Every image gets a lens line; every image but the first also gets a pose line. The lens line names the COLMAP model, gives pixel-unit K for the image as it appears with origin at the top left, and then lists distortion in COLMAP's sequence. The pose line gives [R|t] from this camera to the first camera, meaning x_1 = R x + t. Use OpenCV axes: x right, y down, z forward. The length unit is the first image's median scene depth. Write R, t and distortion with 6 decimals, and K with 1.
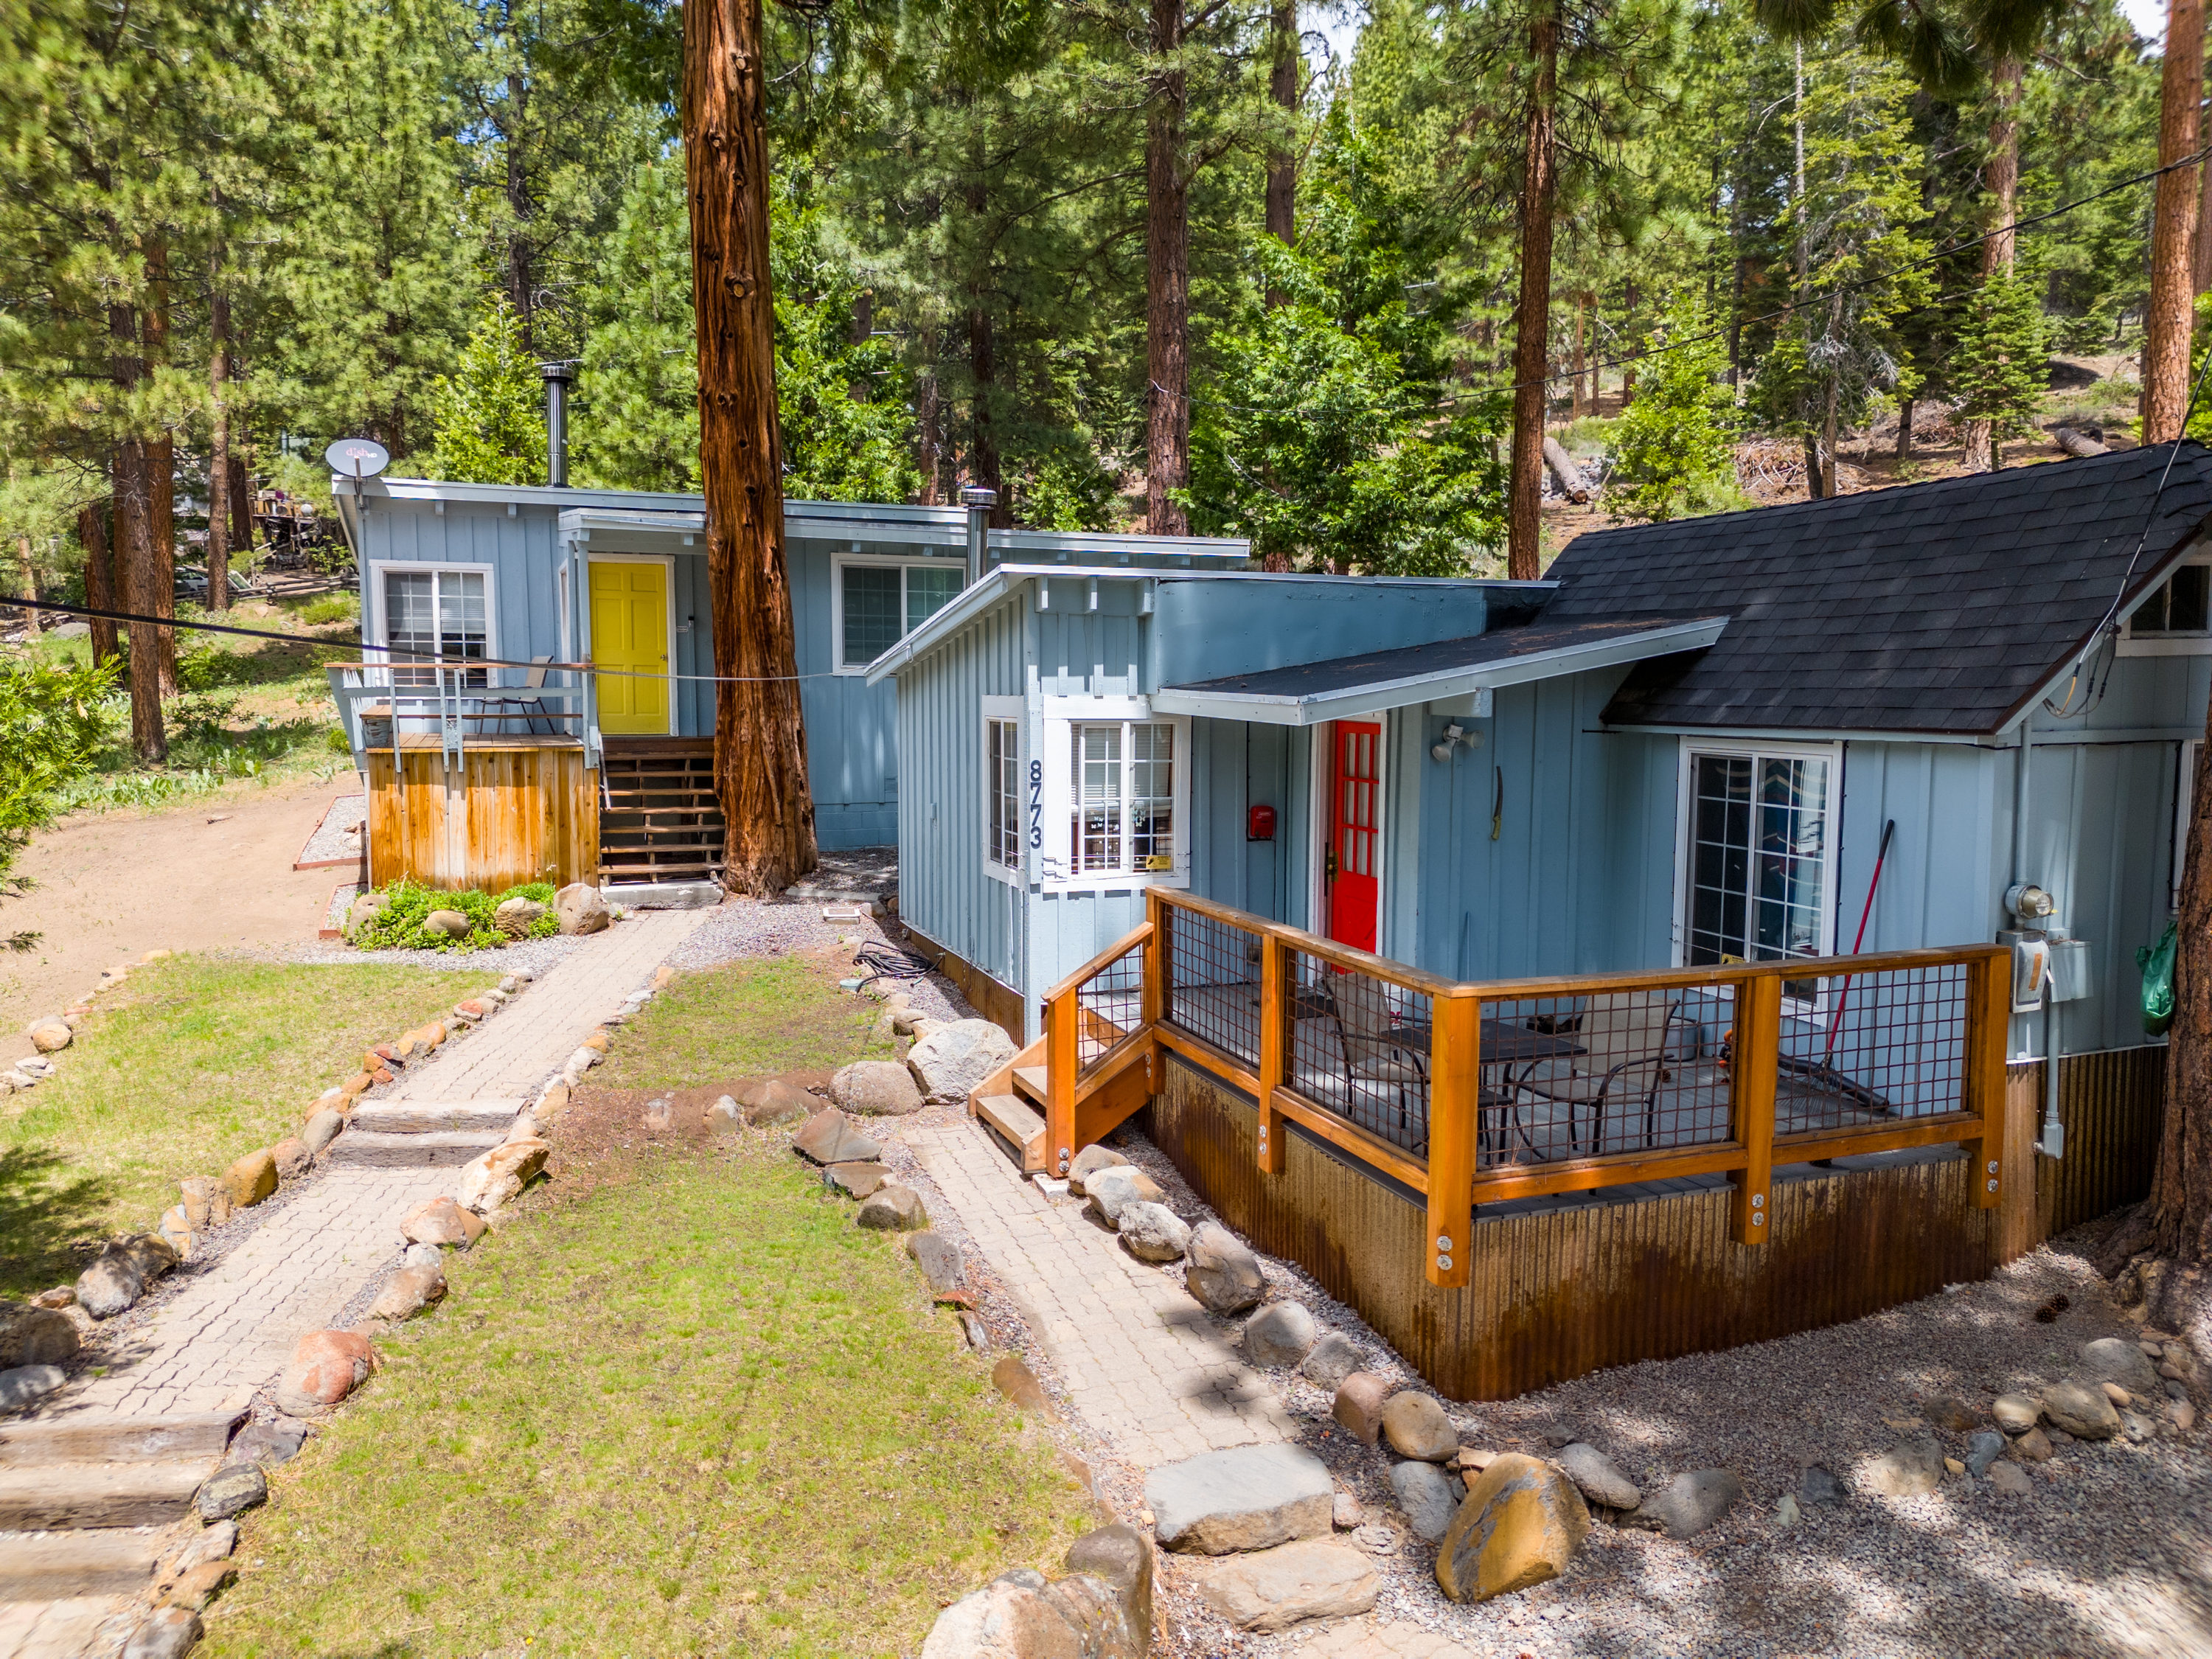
lens RADIAL K [[1569.1, 0, 1110.5], [0, 1569.1, 818.9], [0, 0, 1]] dist [0.048457, -0.043035]
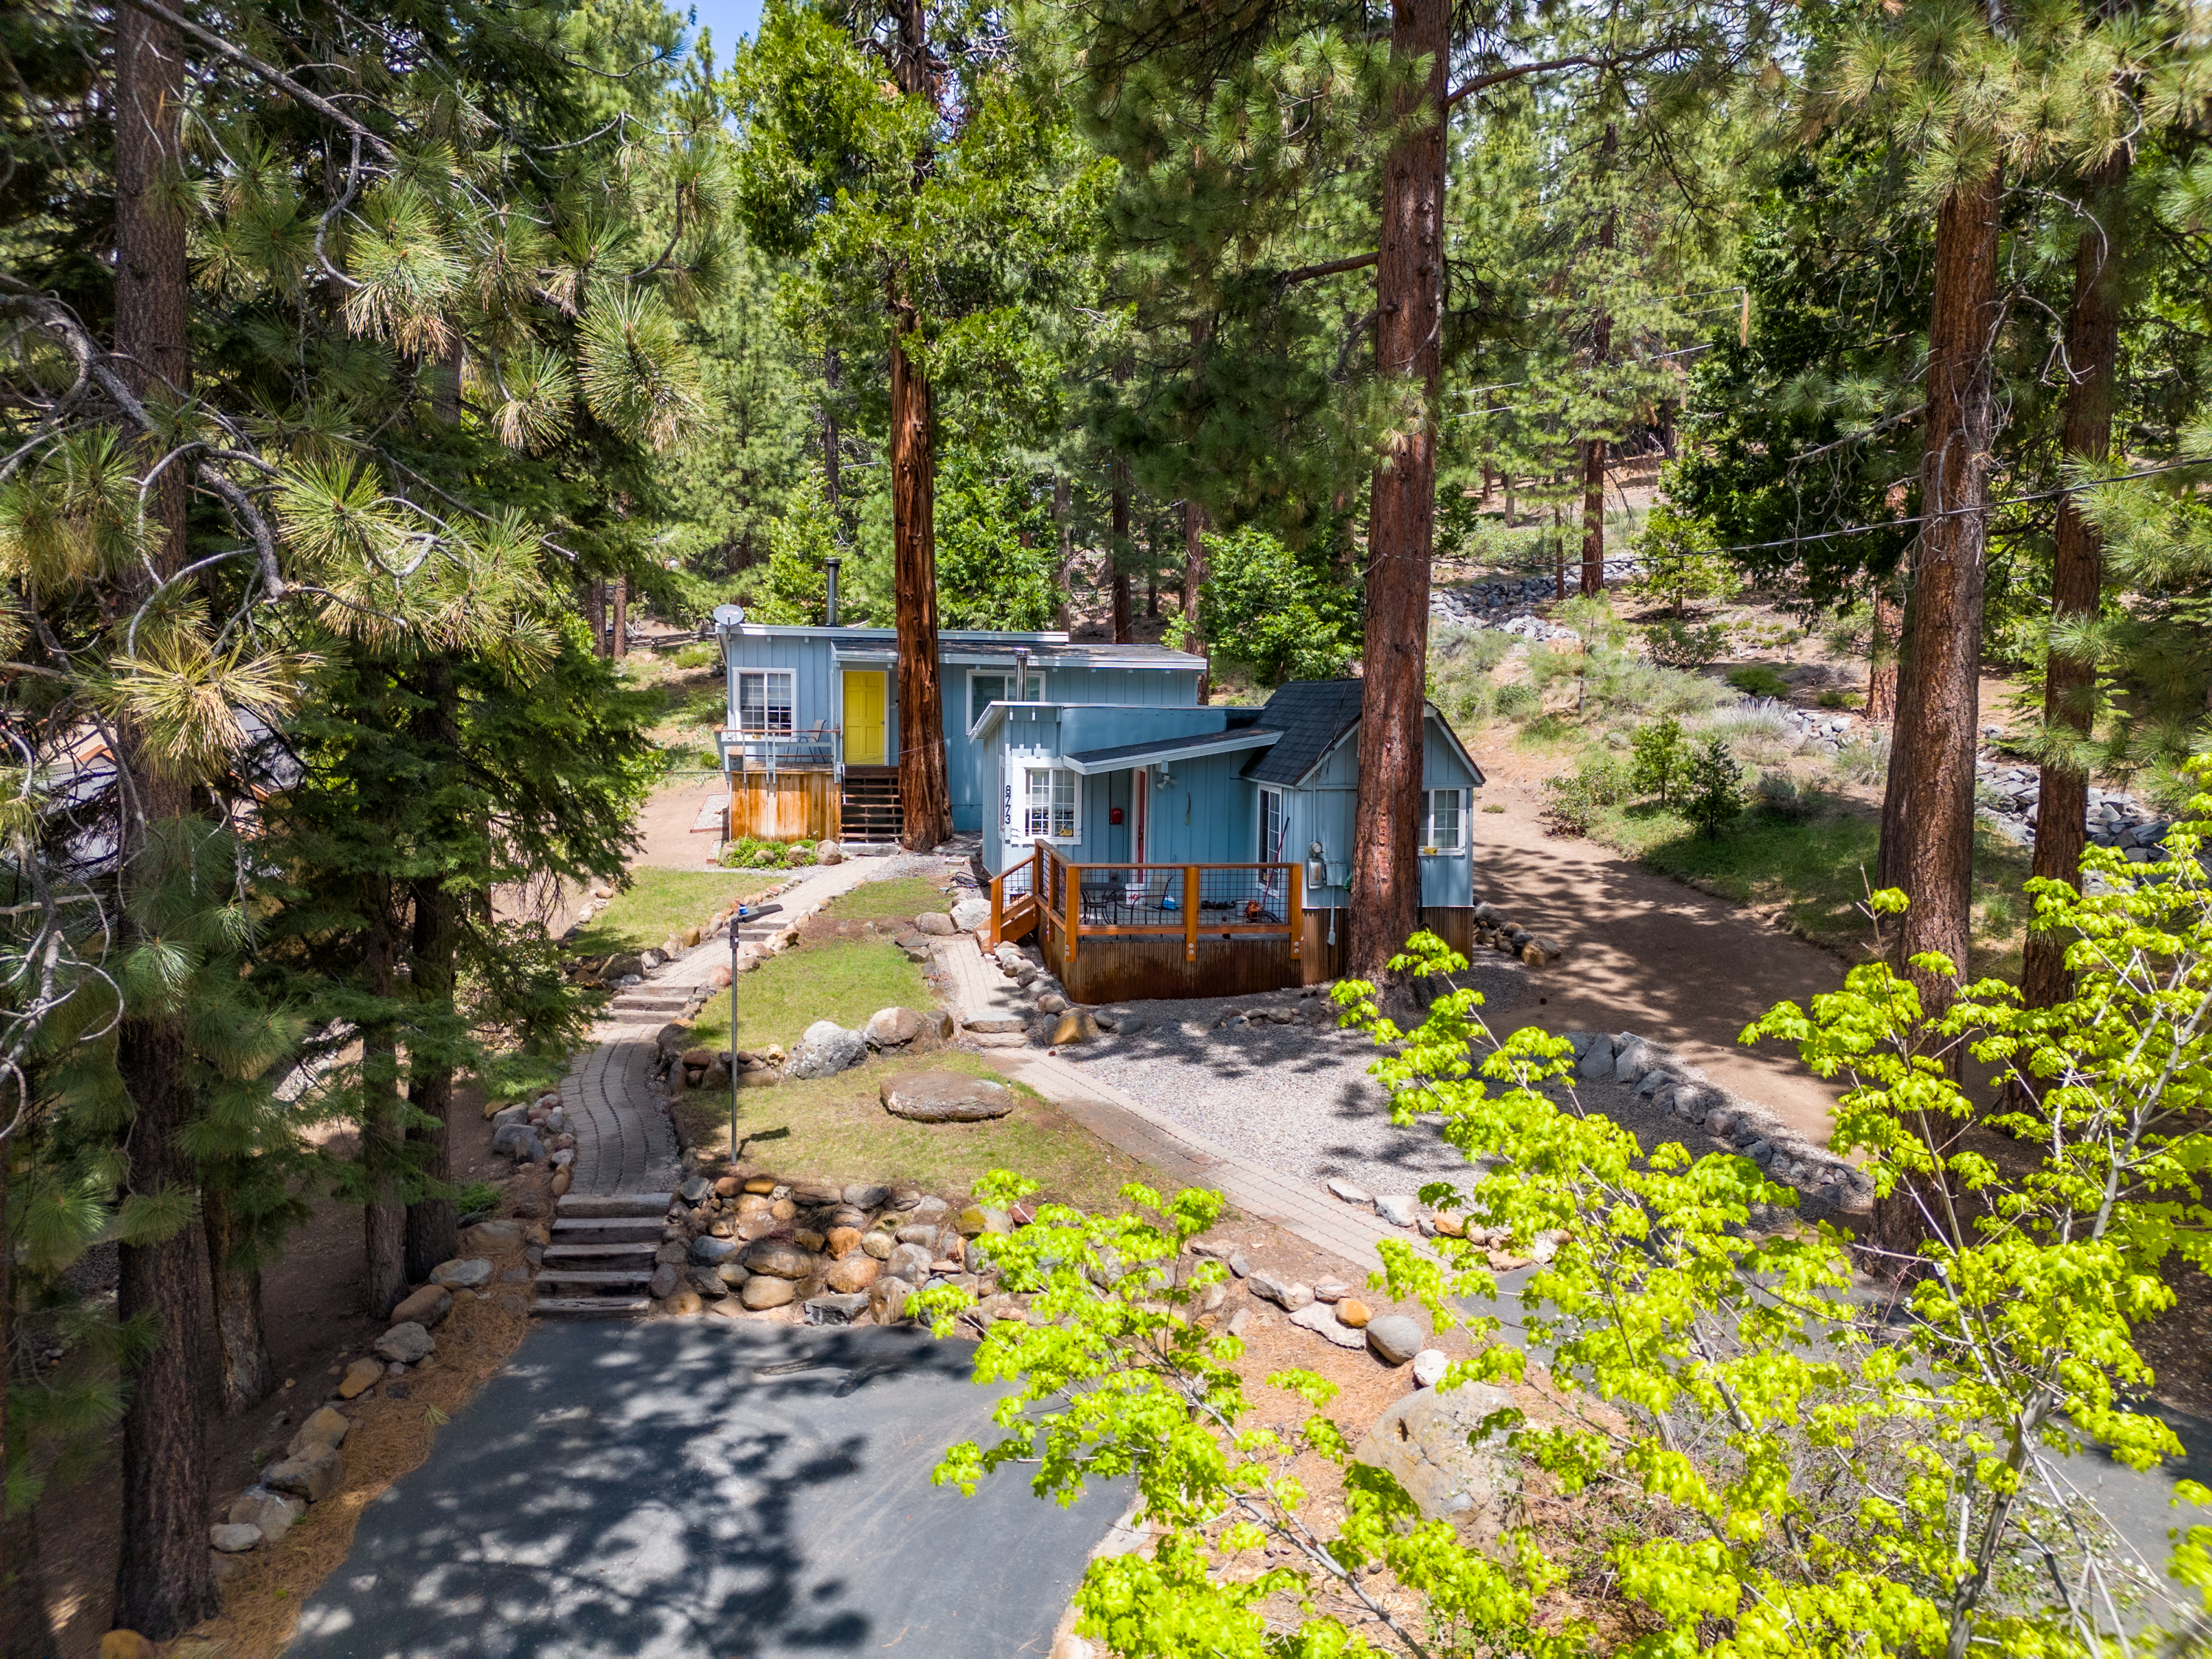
lens RADIAL K [[1574.9, 0, 1106.0], [0, 1574.9, 829.5], [0, 0, 1]] dist [0.083073, -0.102905]
pose [[0.981502, 0.028917, -0.189257, 0.388832], [-0.029517, 0.999564, -0.000351, 0.017319], [0.189165, 0.005931, 0.981927, -0.901868]]
